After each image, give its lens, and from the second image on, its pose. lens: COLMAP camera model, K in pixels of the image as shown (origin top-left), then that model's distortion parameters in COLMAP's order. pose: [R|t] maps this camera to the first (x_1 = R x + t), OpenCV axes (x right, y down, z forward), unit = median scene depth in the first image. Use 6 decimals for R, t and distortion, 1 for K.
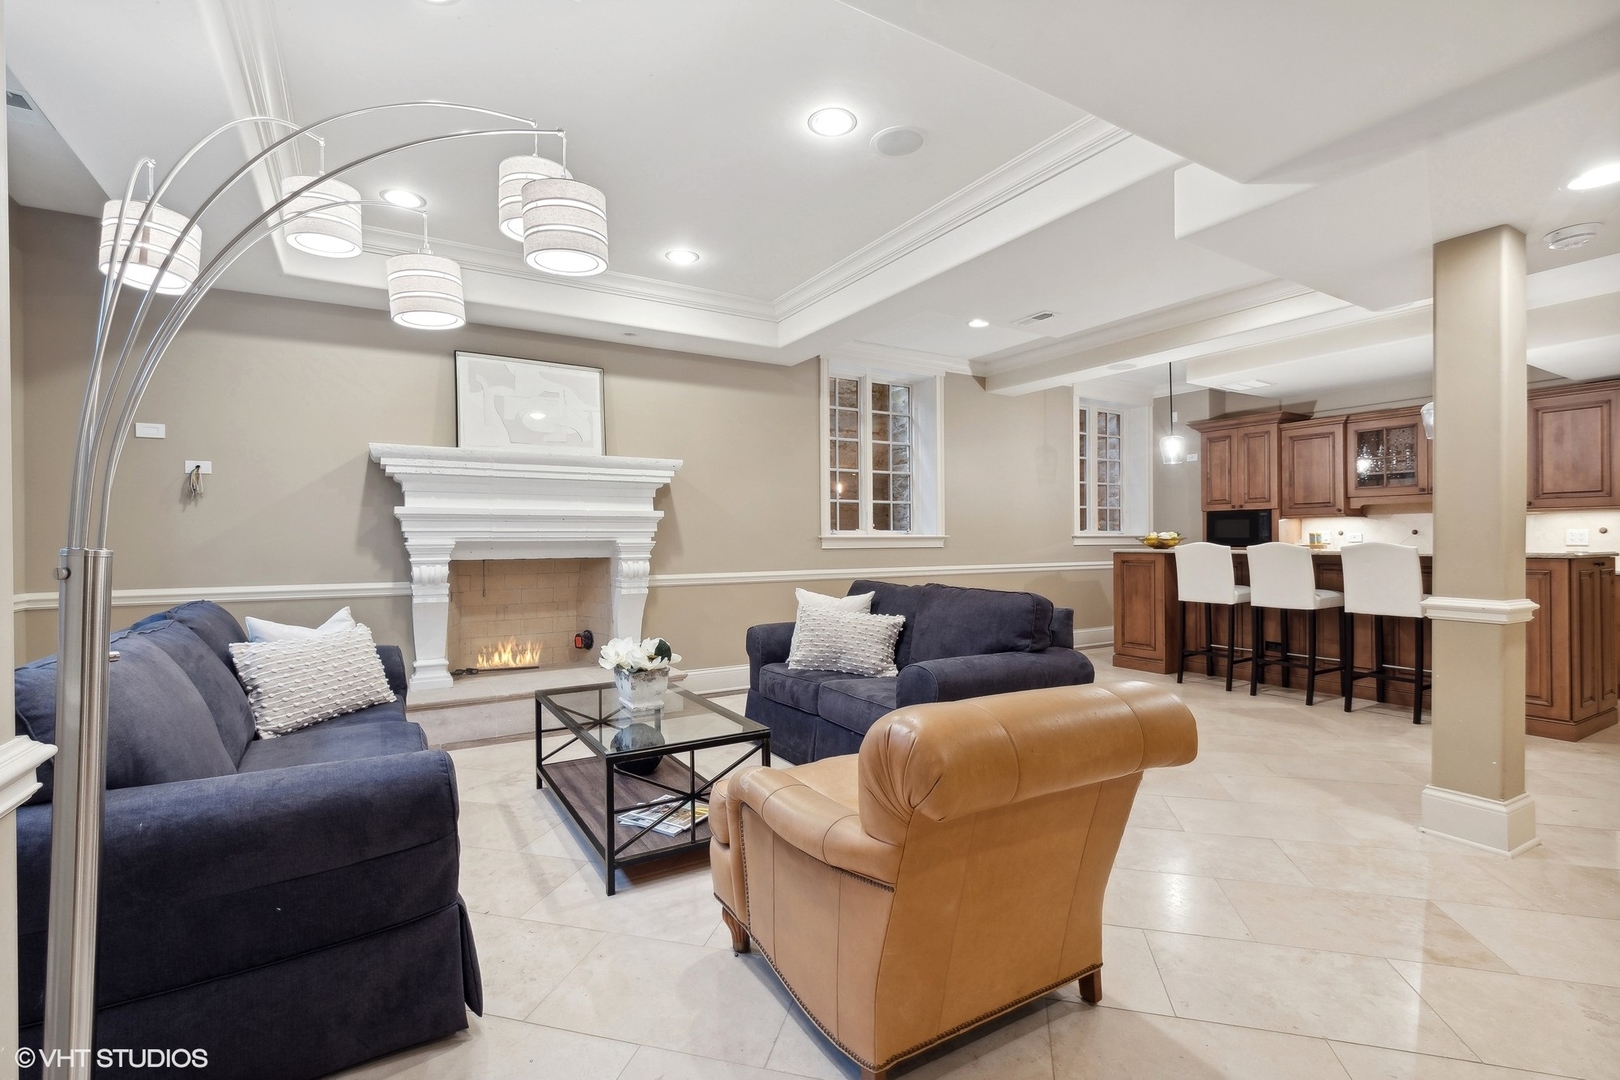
lens RADIAL K [[725.7, 0, 803.7], [0, 725.7, 532.5], [0, 0, 1]] dist [0.001022, -0.001187]
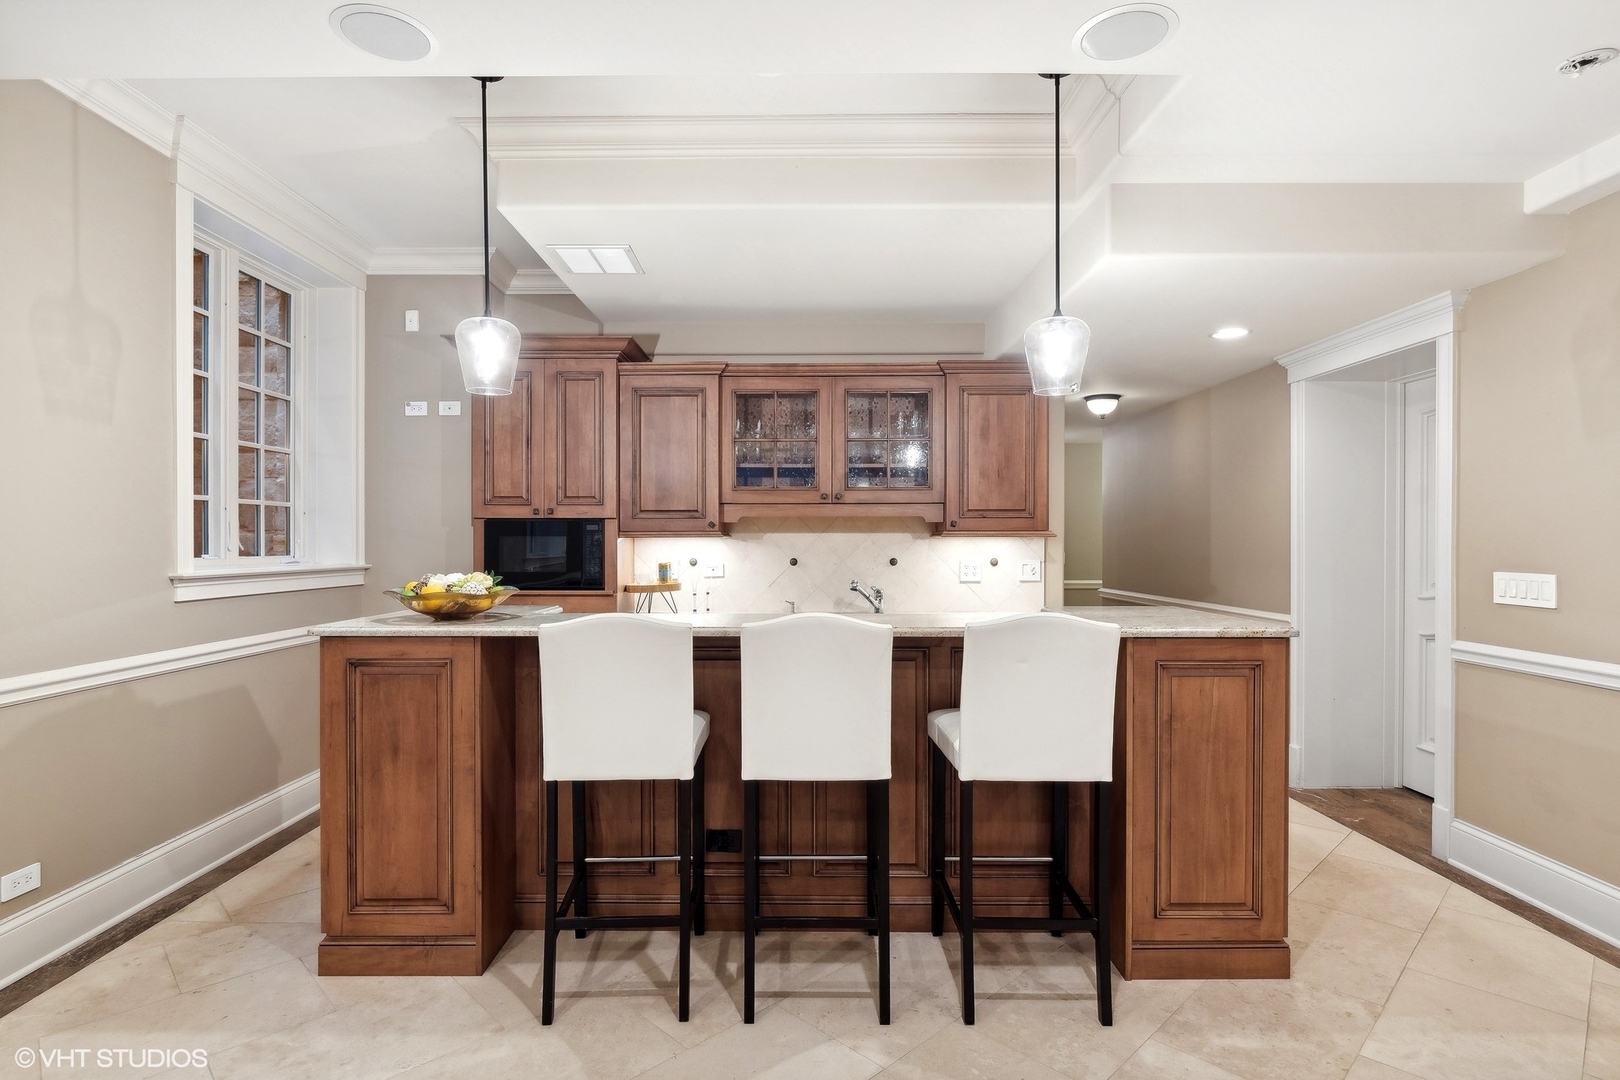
lens RADIAL K [[844.6, 0, 806.6], [0, 844.6, 542.9], [0, 0, 1]] dist [-0.010629, -0.000438]
pose [[0.521753, 0.002476, 0.853093, 0.191015], [-0.011778, 0.999921, 0.004301, -0.018706], [-0.853015, -0.012292, 0.521741, 0.546808]]
